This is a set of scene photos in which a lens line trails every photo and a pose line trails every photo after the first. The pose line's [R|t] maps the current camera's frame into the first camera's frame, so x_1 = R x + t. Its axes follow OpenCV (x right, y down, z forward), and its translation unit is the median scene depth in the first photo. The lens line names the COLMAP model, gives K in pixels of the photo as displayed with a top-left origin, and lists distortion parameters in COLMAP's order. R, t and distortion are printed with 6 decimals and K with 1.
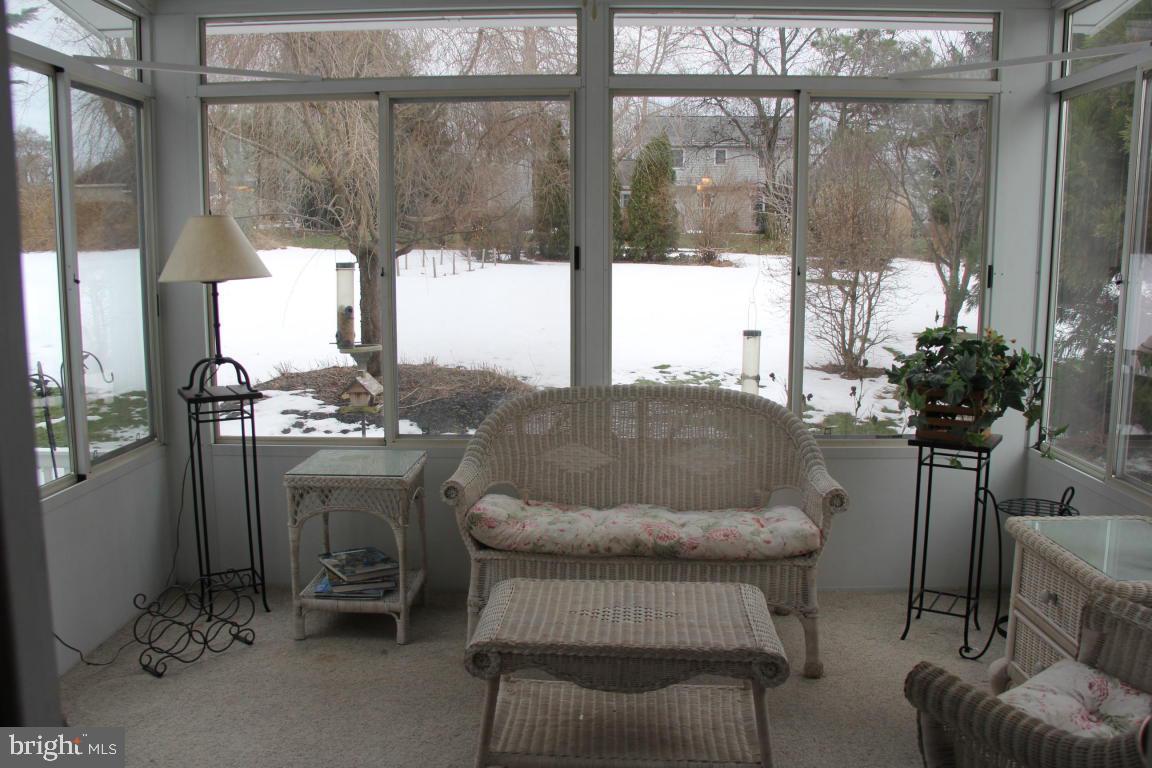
lens RADIAL K [[977.1, 0, 576.3], [0, 977.1, 387.3], [0, 0, 1]] dist [-0.172815, 0.128652]
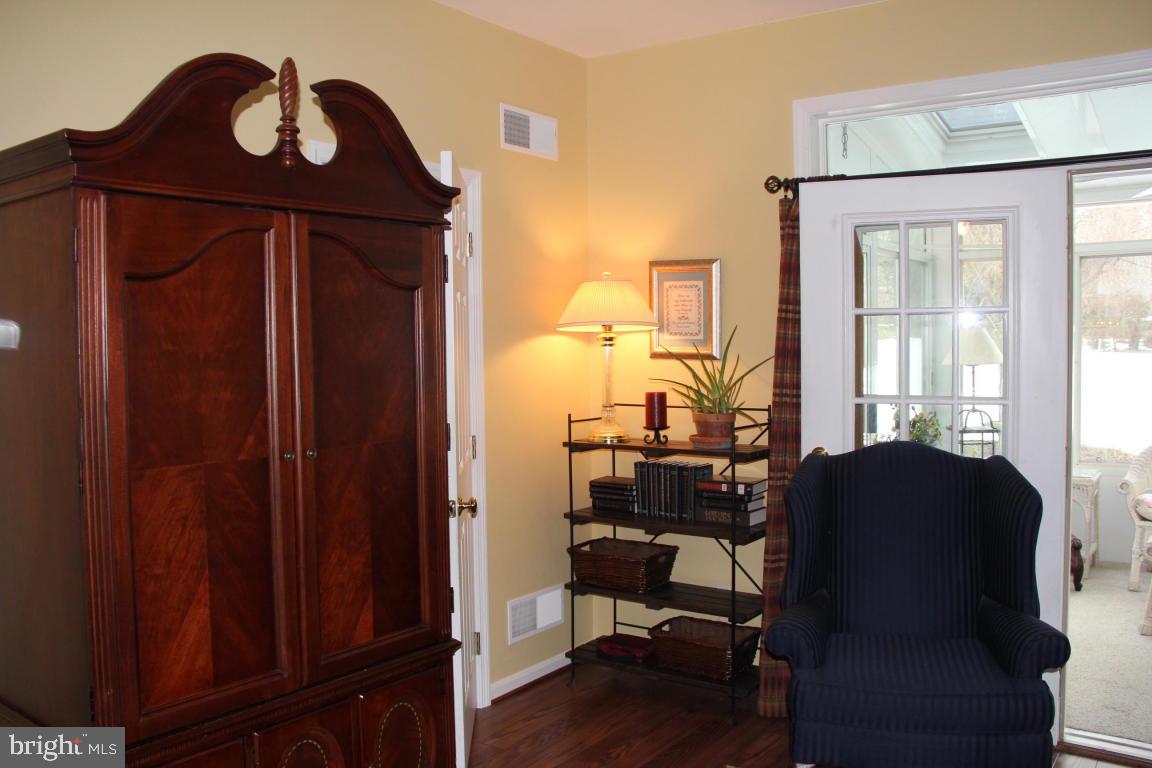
lens RADIAL K [[977.1, 0, 572.1], [0, 977.1, 382.8], [0, 0, 1]] dist [-0.172815, 0.128652]
pose [[0.825936, 0.006337, -0.563729, -0.005209], [-0.060600, 0.995141, -0.077601, 0.109540], [0.560498, 0.098255, 0.822306, -0.910066]]
